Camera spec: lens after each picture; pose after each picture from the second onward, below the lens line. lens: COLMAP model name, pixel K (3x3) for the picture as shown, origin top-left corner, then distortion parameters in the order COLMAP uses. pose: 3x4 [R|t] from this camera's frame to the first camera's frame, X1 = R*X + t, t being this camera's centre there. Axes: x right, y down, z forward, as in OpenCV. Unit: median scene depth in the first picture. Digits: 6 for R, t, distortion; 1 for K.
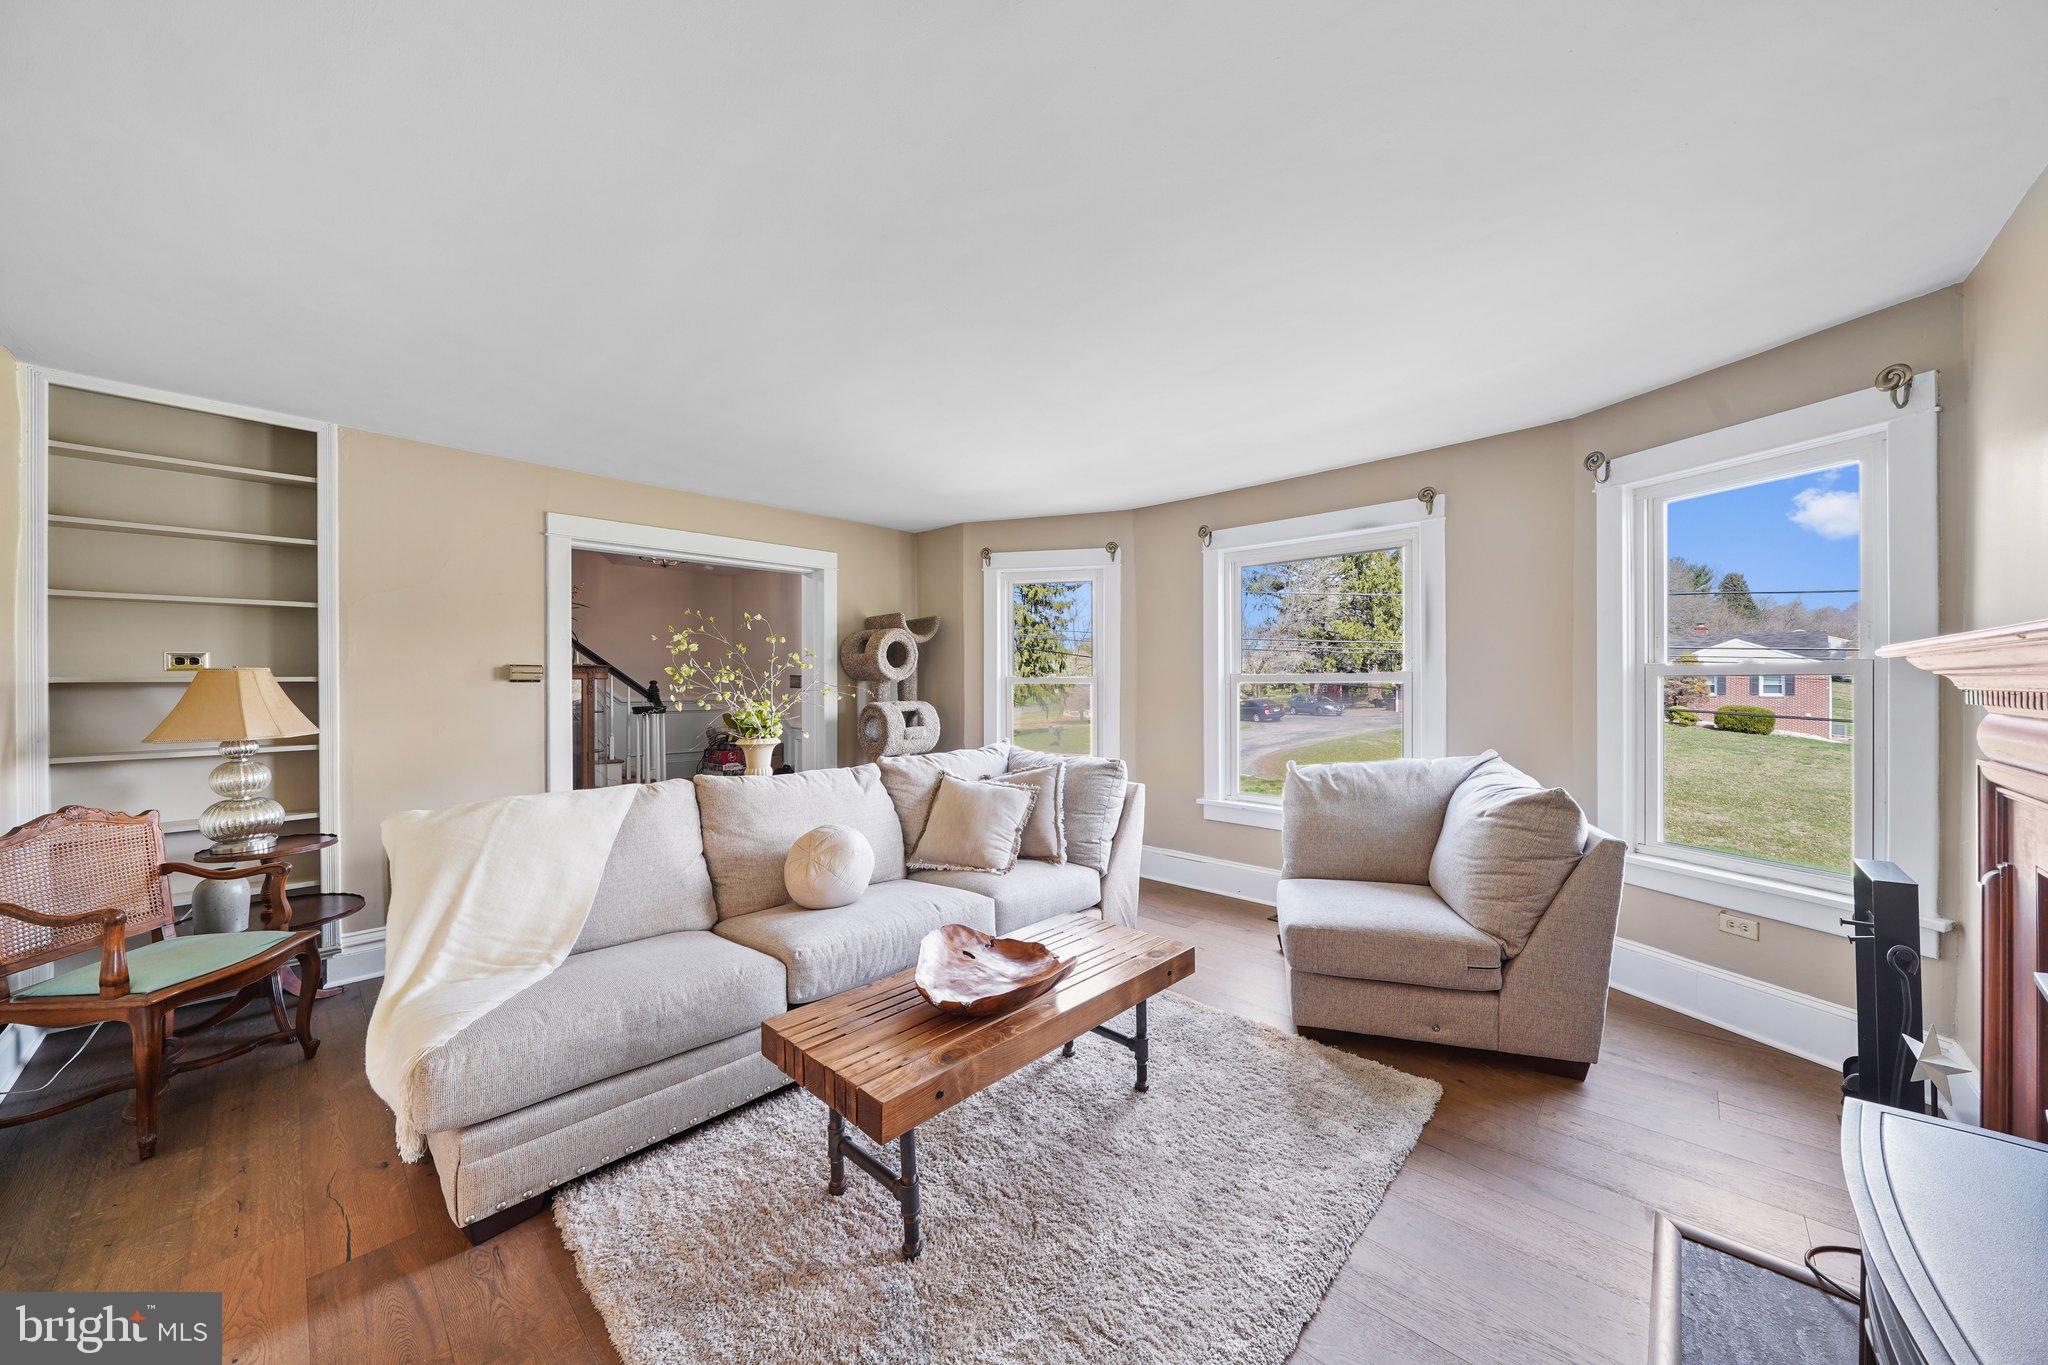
lens RADIAL K [[723.7, 0, 1017.4], [0, 723.7, 678.1], [0, 0, 1]] dist [-0.001110, -0.000072]
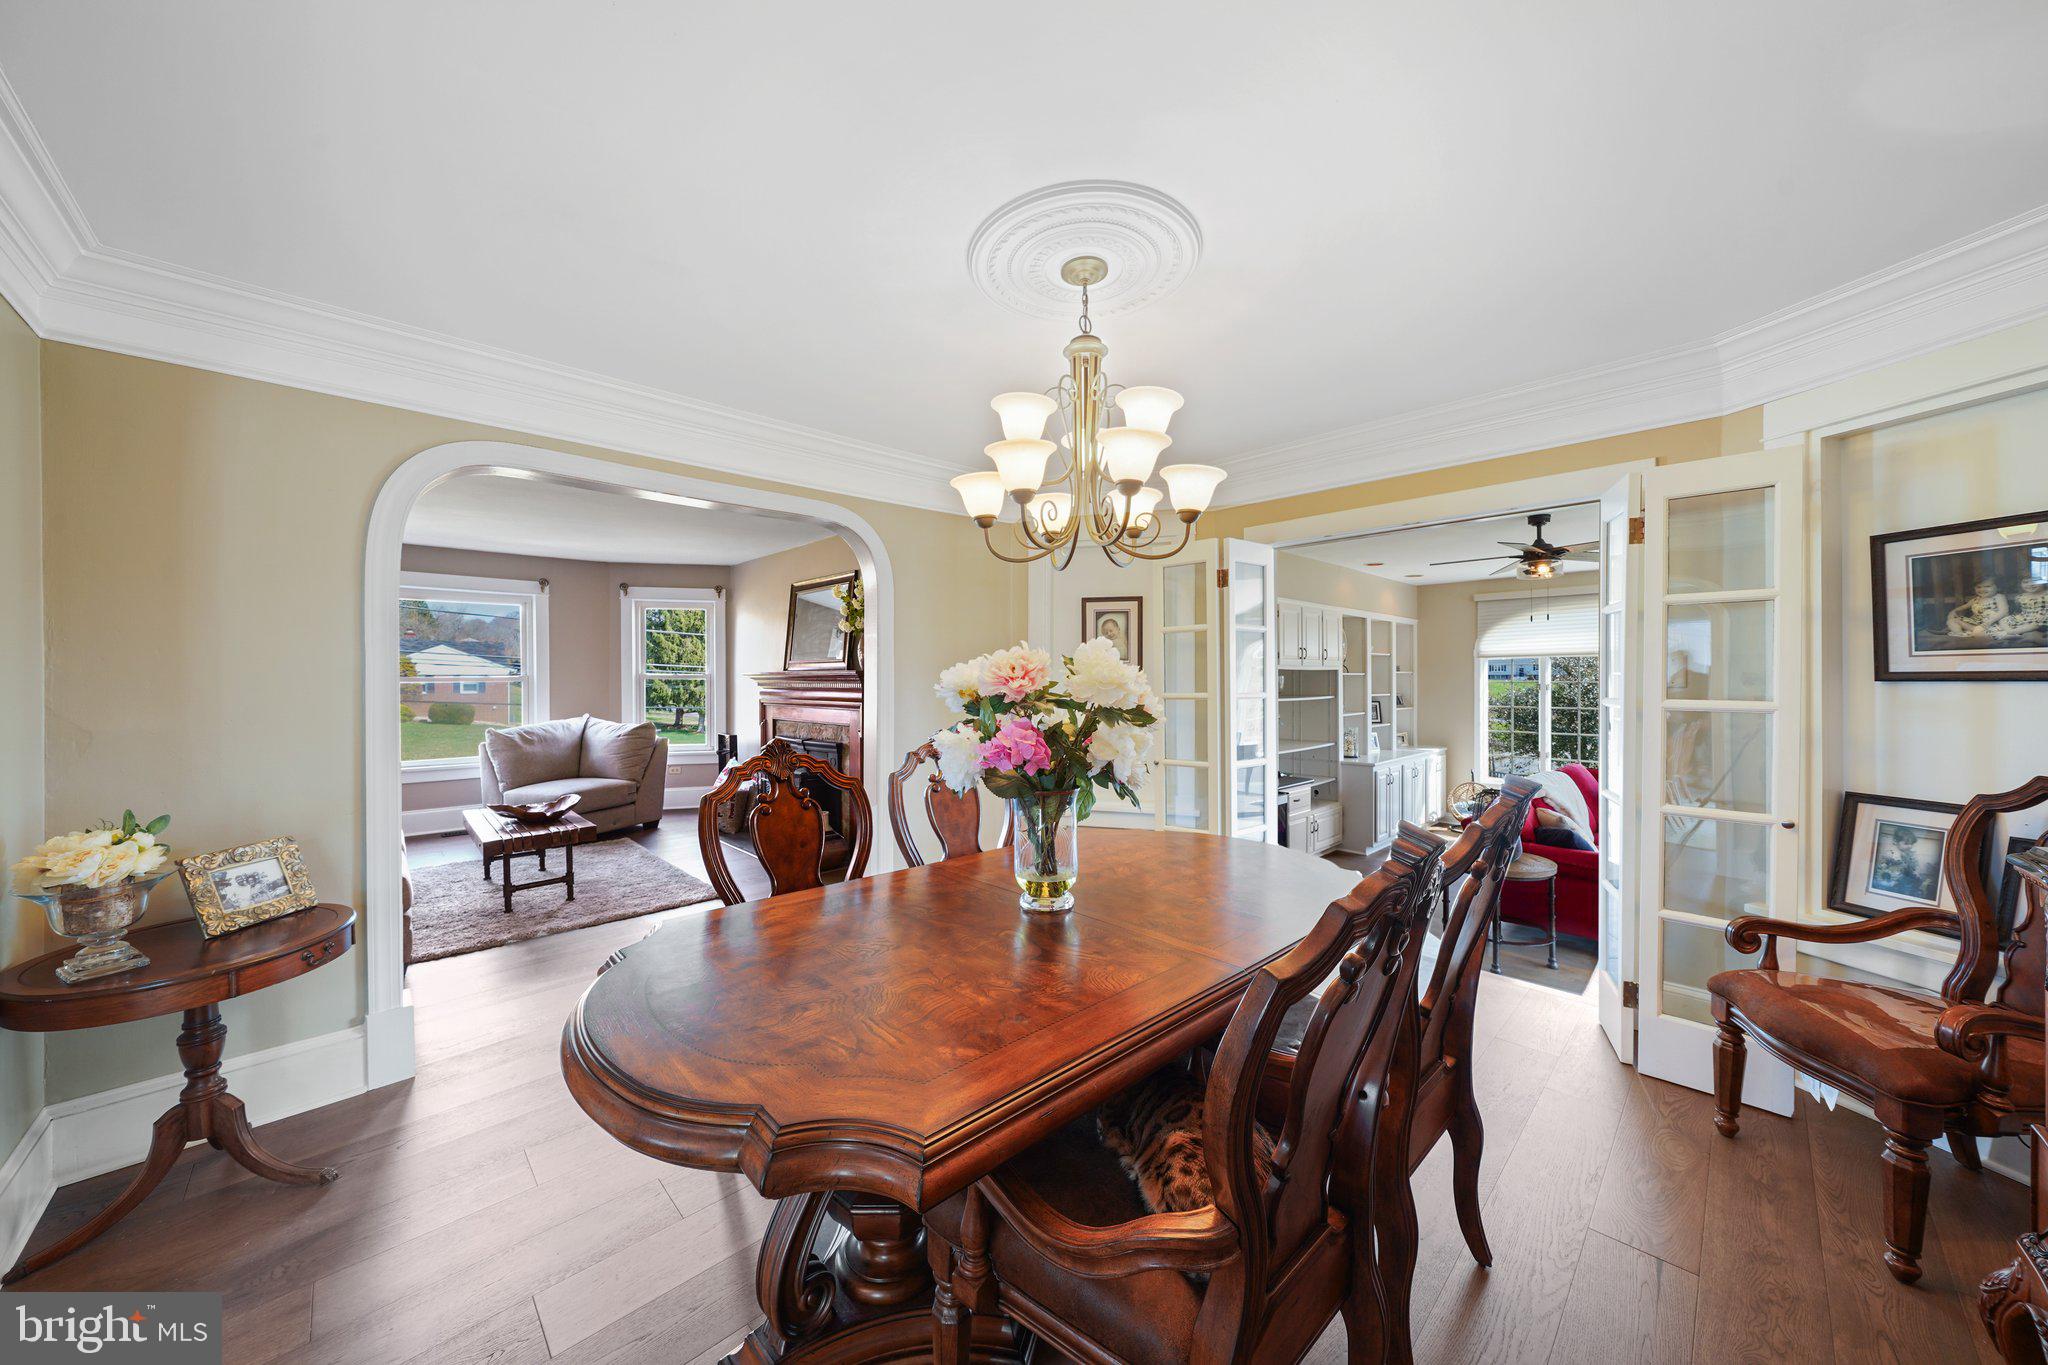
lens RADIAL K [[723.7, 0, 1017.4], [0, 723.7, 678.1], [0, 0, 1]] dist [-0.001110, -0.000072]
pose [[0.066160, 0.003385, 0.997803, -1.360758], [0.000205, 0.999994, -0.003406, 0.002121], [-0.997809, 0.000430, 0.066159, -0.396177]]
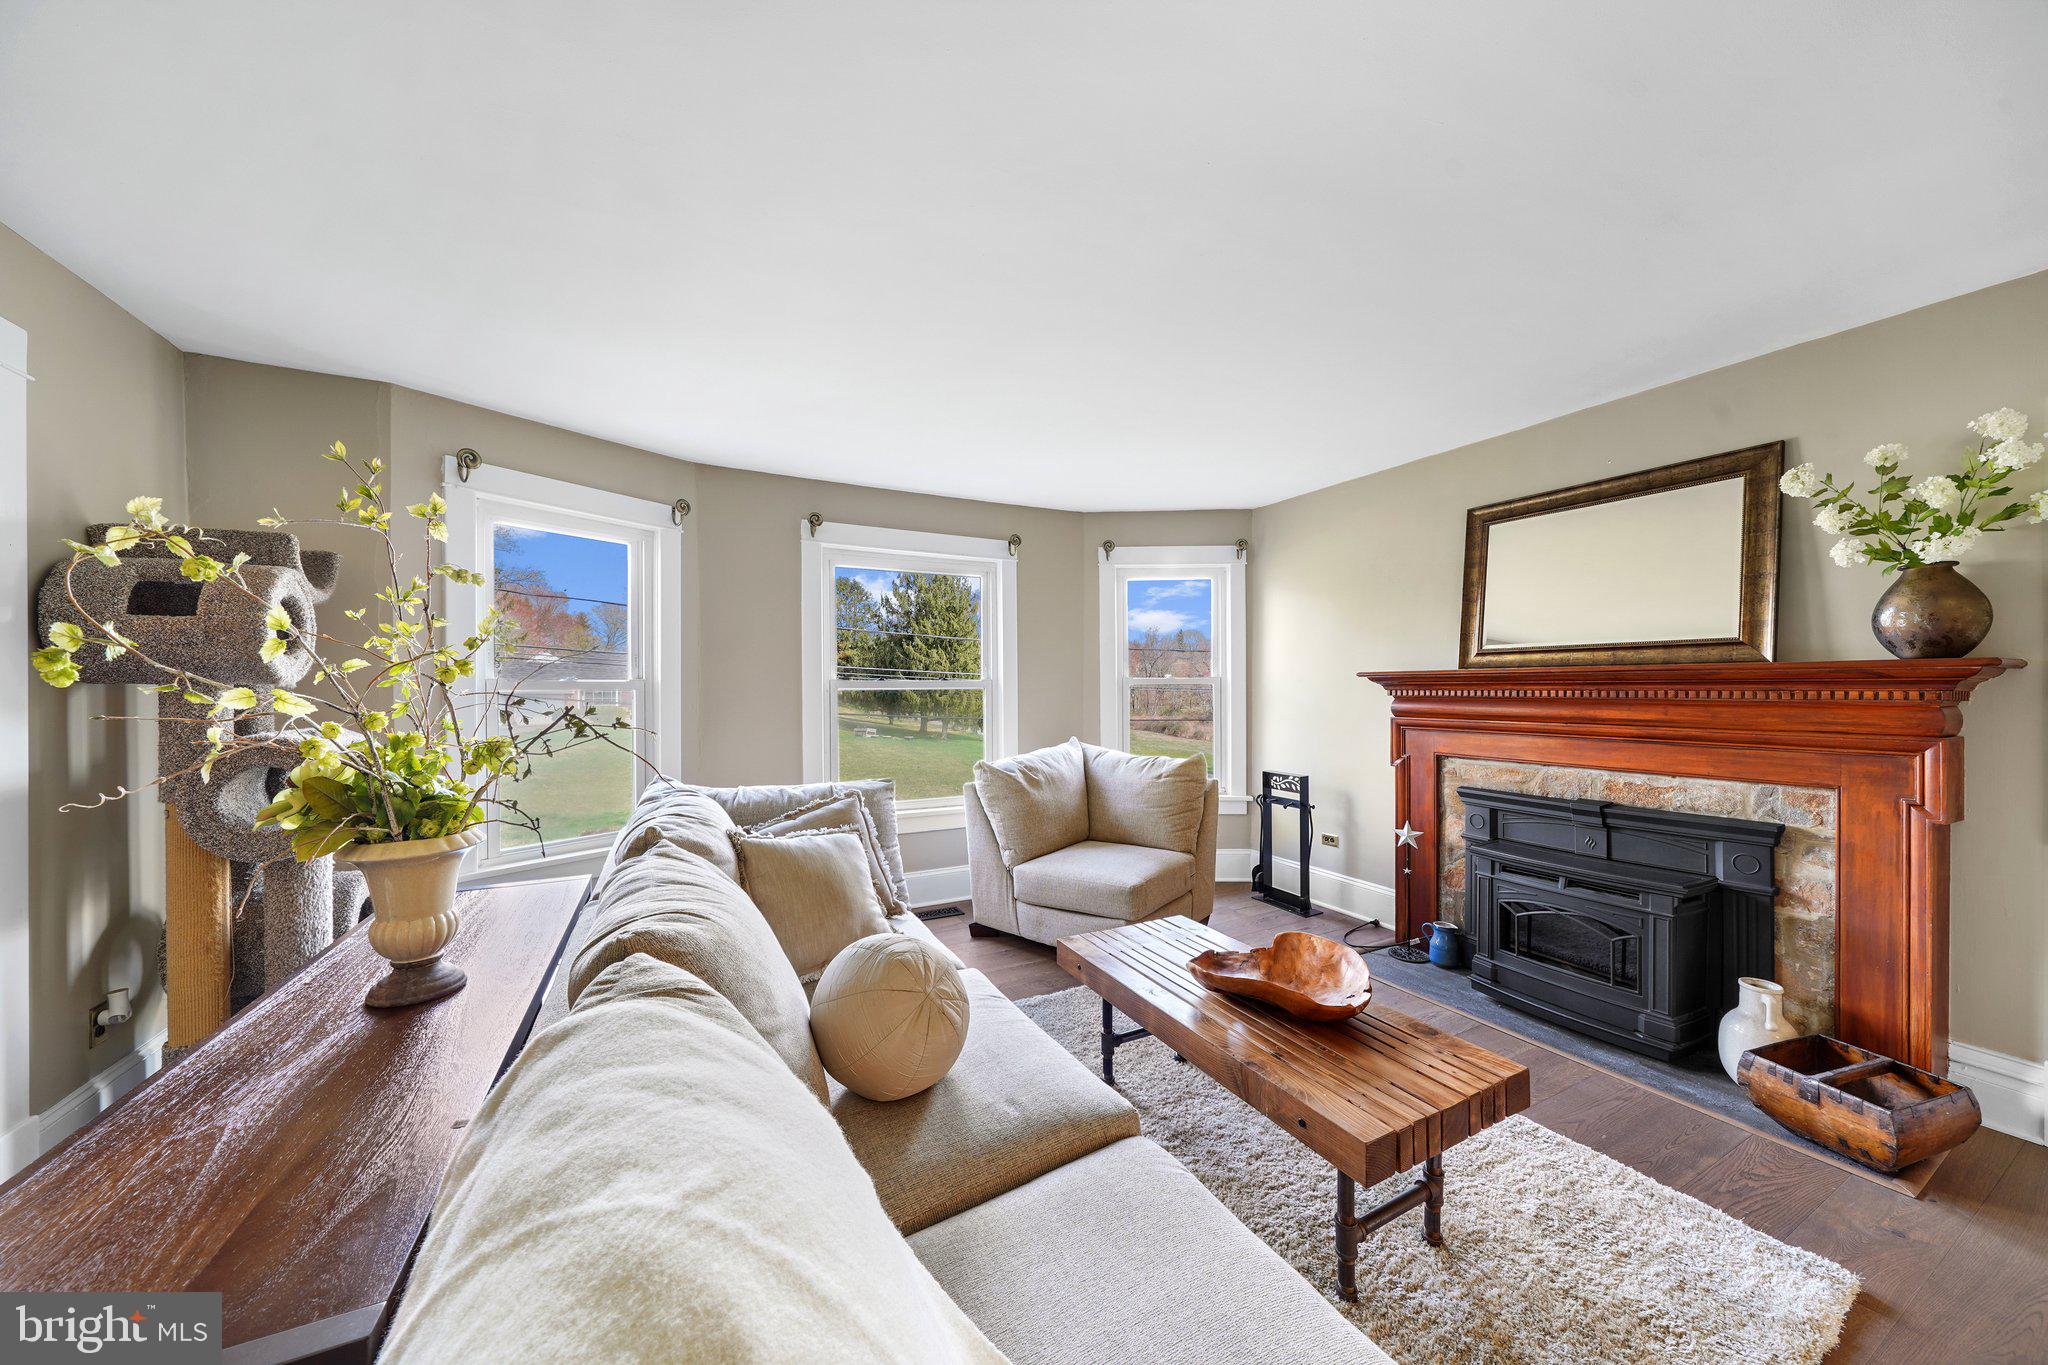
lens RADIAL K [[703.8, 0, 1026.0], [0, 703.8, 690.2], [0, 0, 1]] dist [-0.002185, -0.000136]
pose [[0.322716, 0.001425, 0.946495, -0.657728], [-0.003824, 0.999993, -0.000202, 0.009290], [-0.946488, -0.003554, 0.322719, 0.640227]]
